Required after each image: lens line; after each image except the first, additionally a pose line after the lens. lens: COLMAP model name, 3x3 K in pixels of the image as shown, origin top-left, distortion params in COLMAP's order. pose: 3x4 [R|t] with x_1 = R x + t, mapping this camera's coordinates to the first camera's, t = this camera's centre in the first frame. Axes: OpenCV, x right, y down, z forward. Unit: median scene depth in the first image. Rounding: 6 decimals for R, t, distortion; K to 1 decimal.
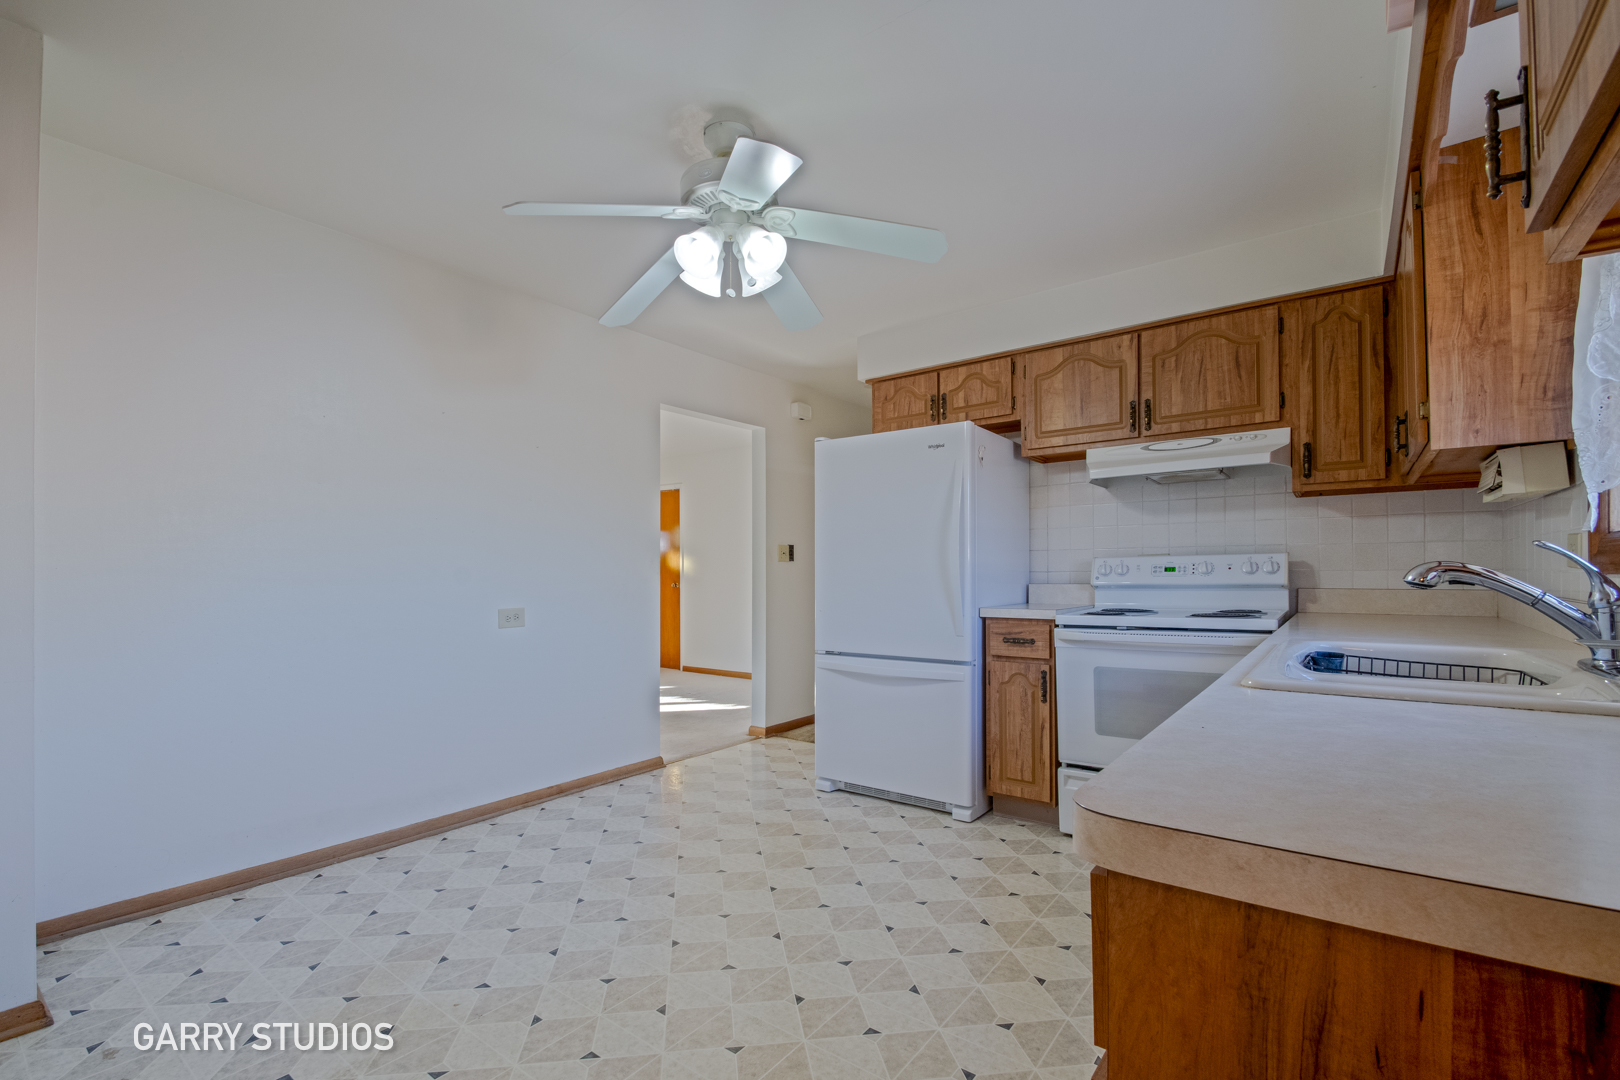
lens RADIAL K [[712.5, 0, 772.6], [0, 712.5, 569.3], [0, 0, 1]] dist [-0.001982, -0.001710]
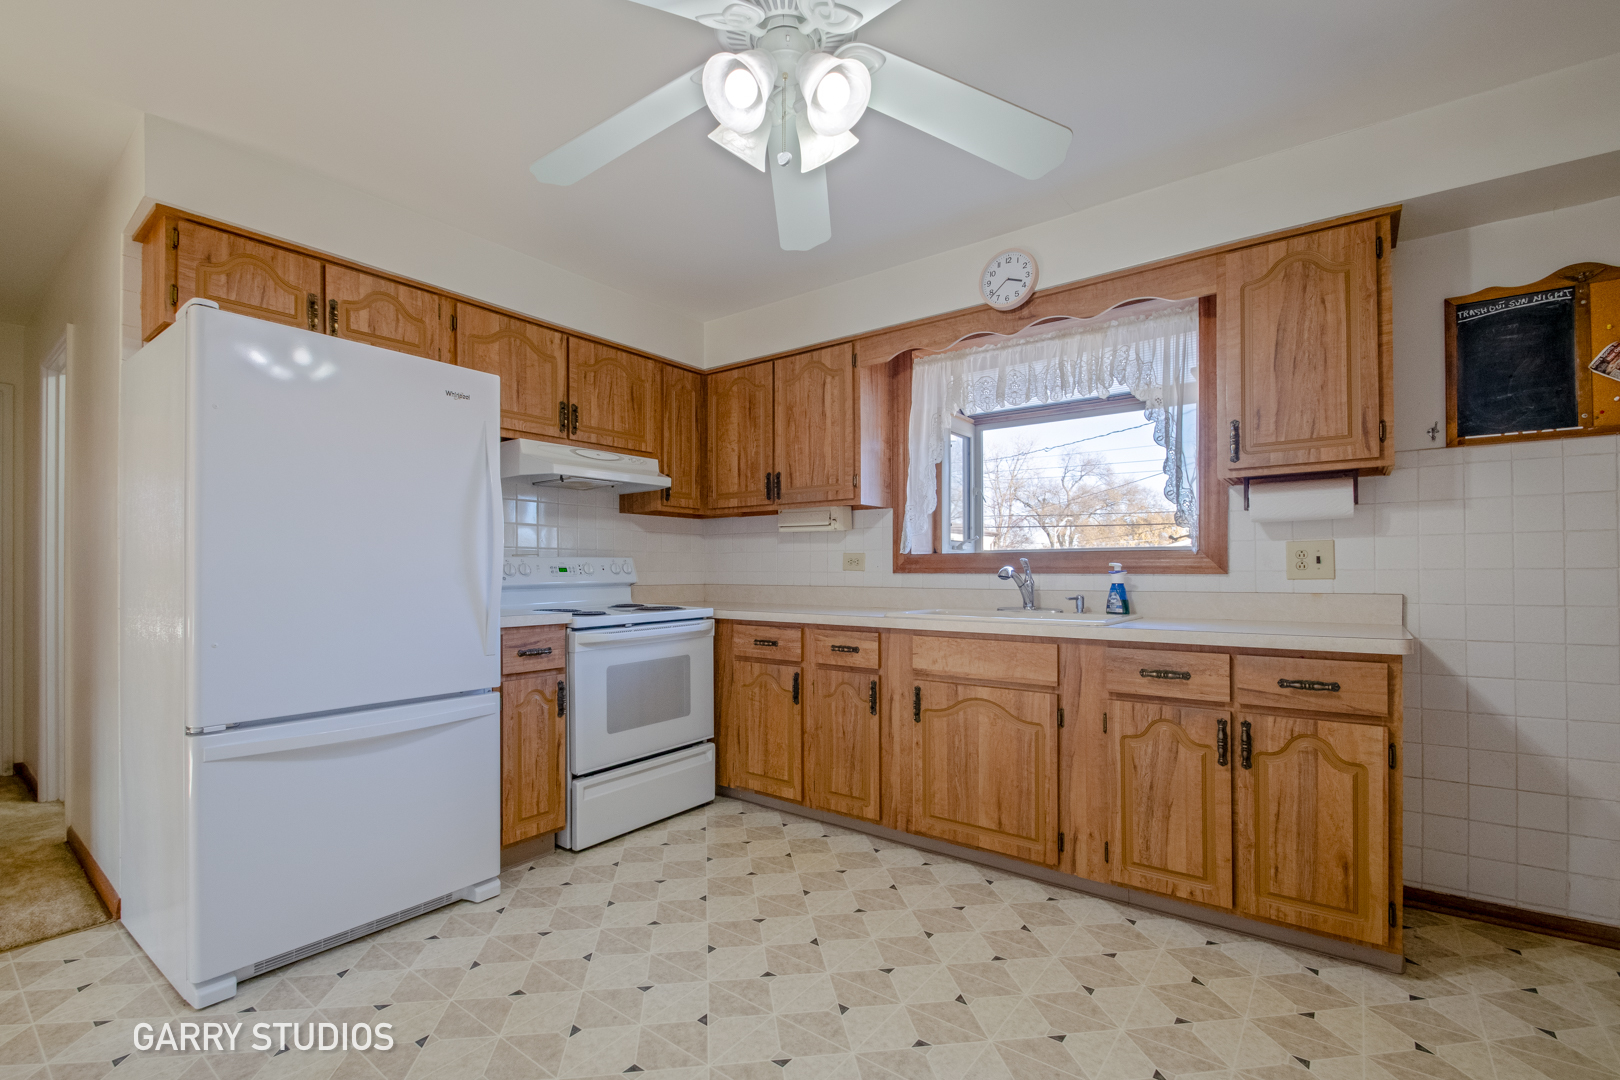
lens RADIAL K [[712.5, 0, 804.0], [0, 712.5, 569.8], [0, 0, 1]] dist [-0.001982, -0.001710]
pose [[-0.020657, 0.007661, 0.999757, -0.513297], [-0.005833, 0.999953, -0.007783, 0.006685], [-0.999770, -0.005993, -0.020612, 0.694316]]
